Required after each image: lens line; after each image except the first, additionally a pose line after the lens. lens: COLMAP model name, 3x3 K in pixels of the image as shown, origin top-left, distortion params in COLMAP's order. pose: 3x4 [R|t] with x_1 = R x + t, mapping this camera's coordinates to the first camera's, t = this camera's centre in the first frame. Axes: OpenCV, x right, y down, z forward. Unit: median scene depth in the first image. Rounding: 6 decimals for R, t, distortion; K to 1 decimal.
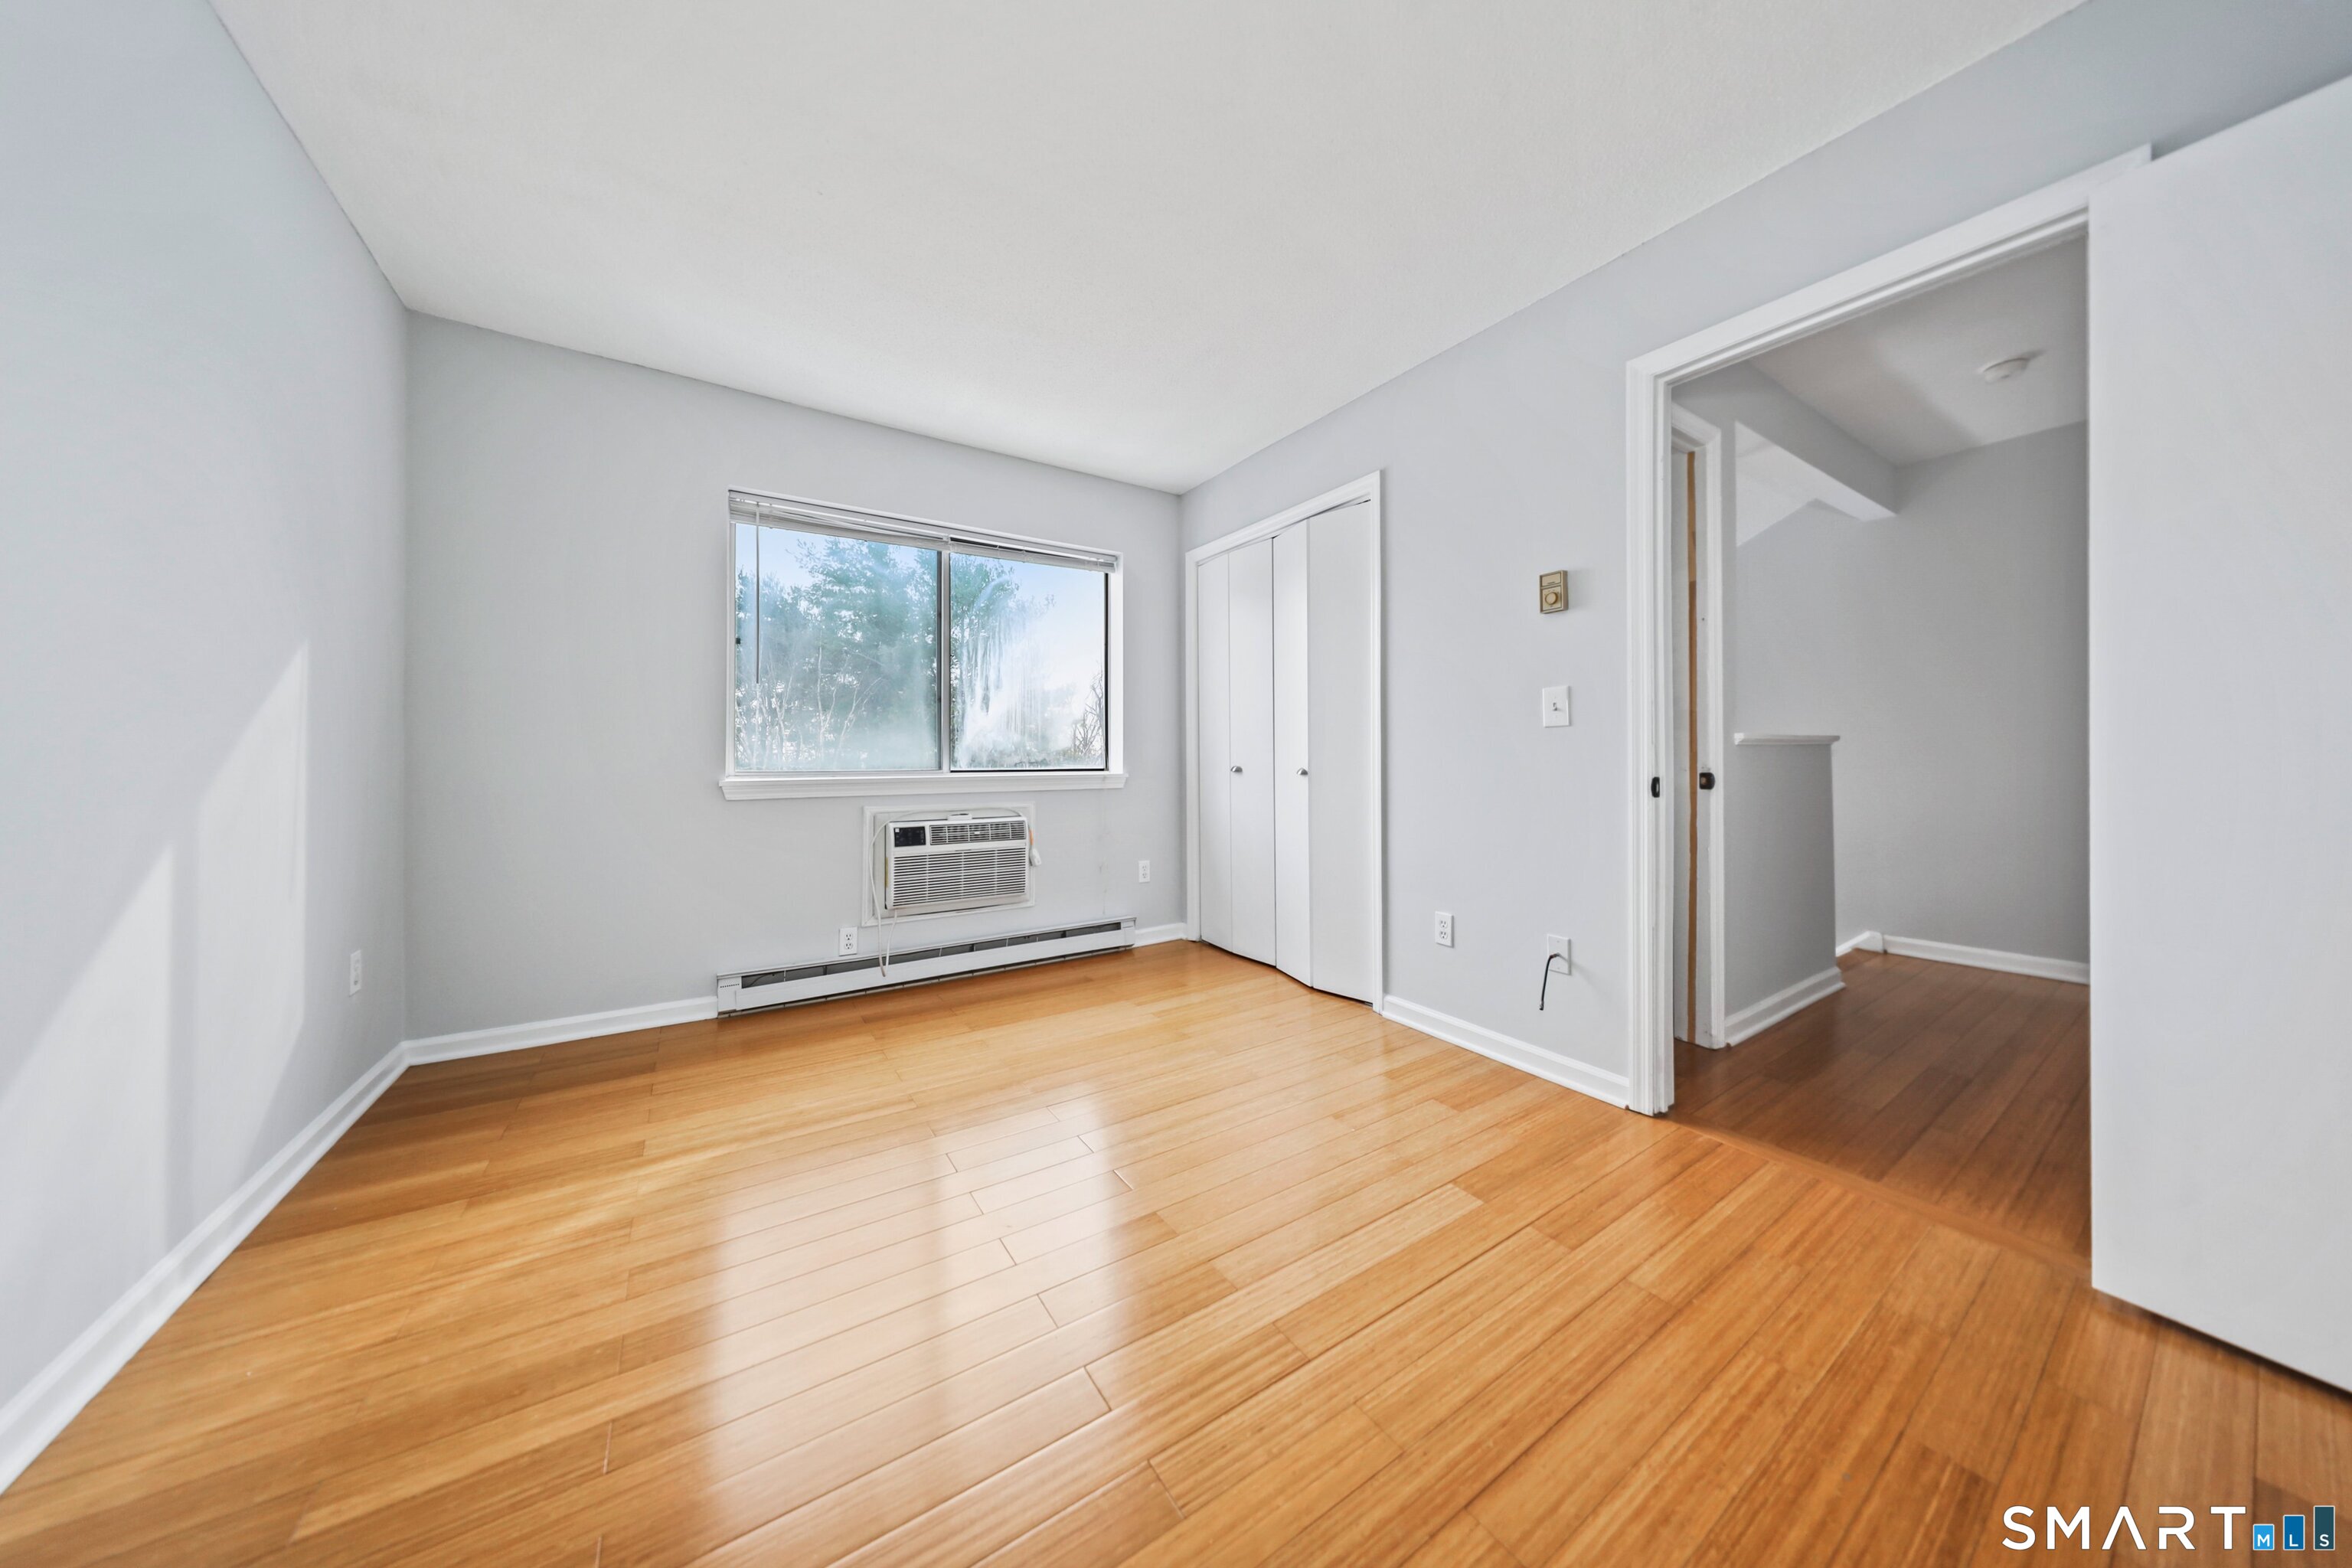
lens RADIAL K [[721.5, 0, 1166.1], [0, 721.5, 762.9], [0, 0, 1]] dist [-0.000018, -0.000015]
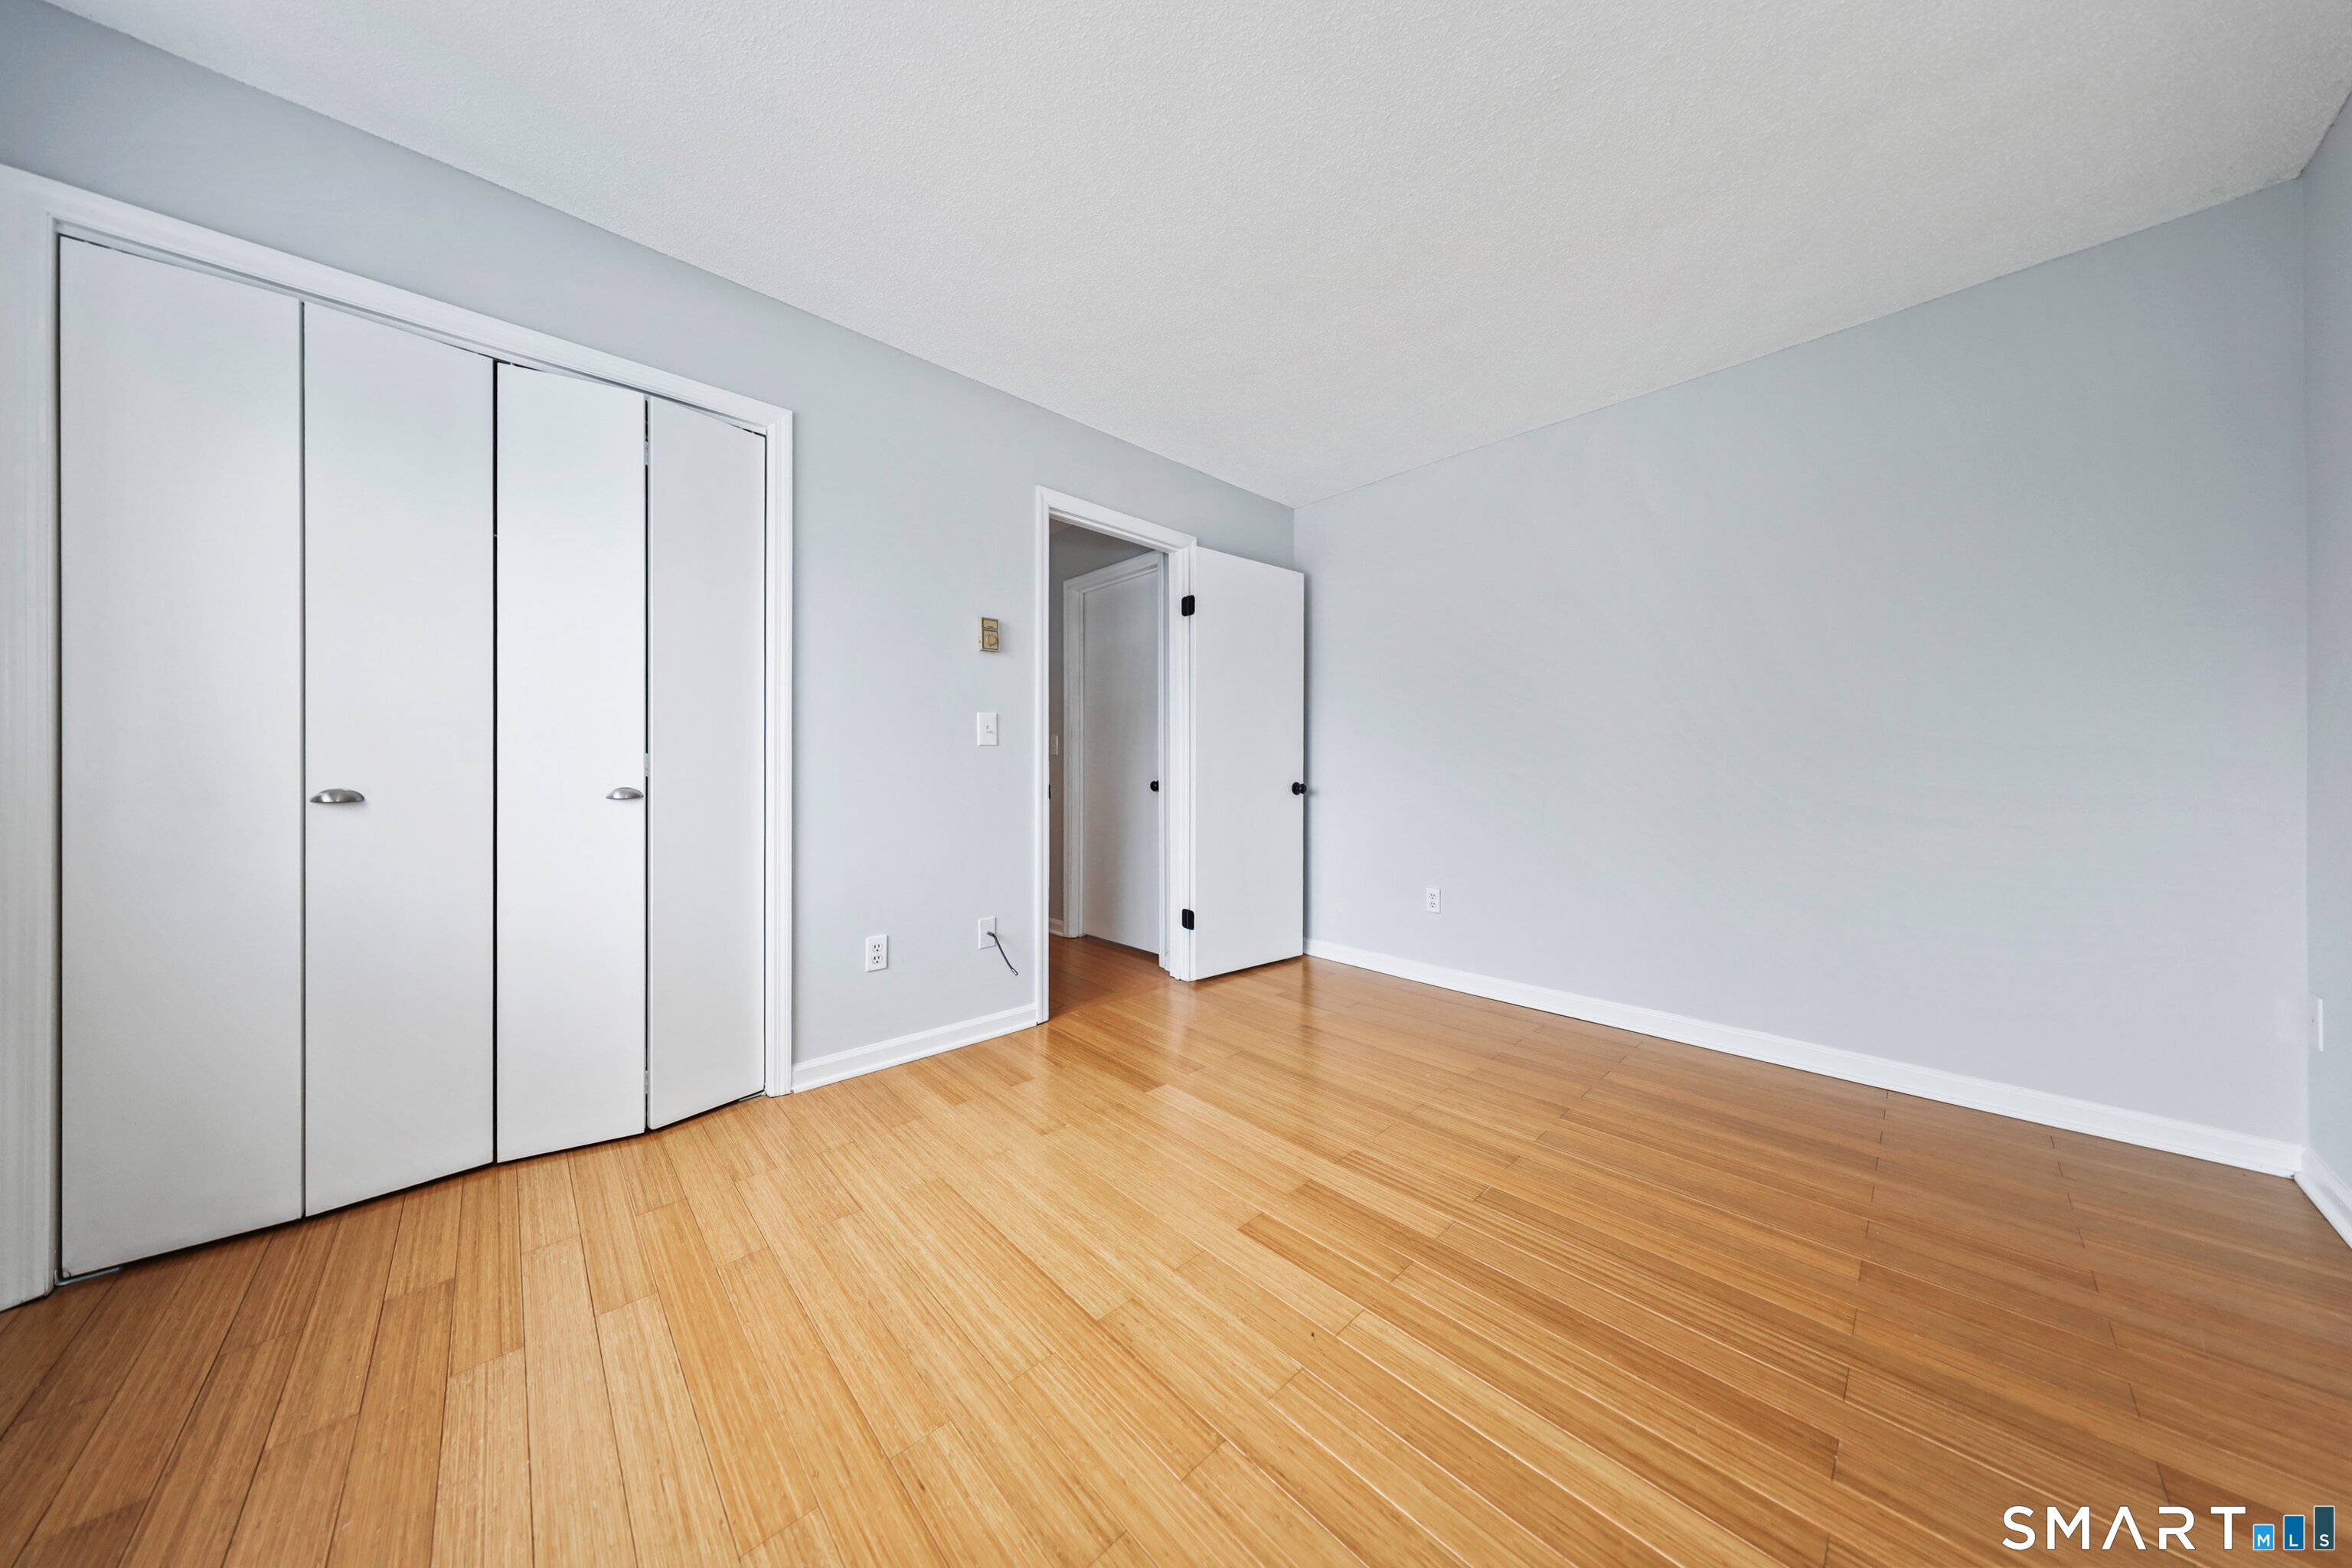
lens RADIAL K [[721.5, 0, 1159.9], [0, 721.5, 776.5], [0, 0, 1]] dist [-0.000018, -0.000015]
pose [[-0.175328, -0.007296, 0.984483, -0.634454], [0.006781, 0.999940, 0.008618, -0.006610], [-0.984487, 0.008186, -0.175268, 0.836708]]
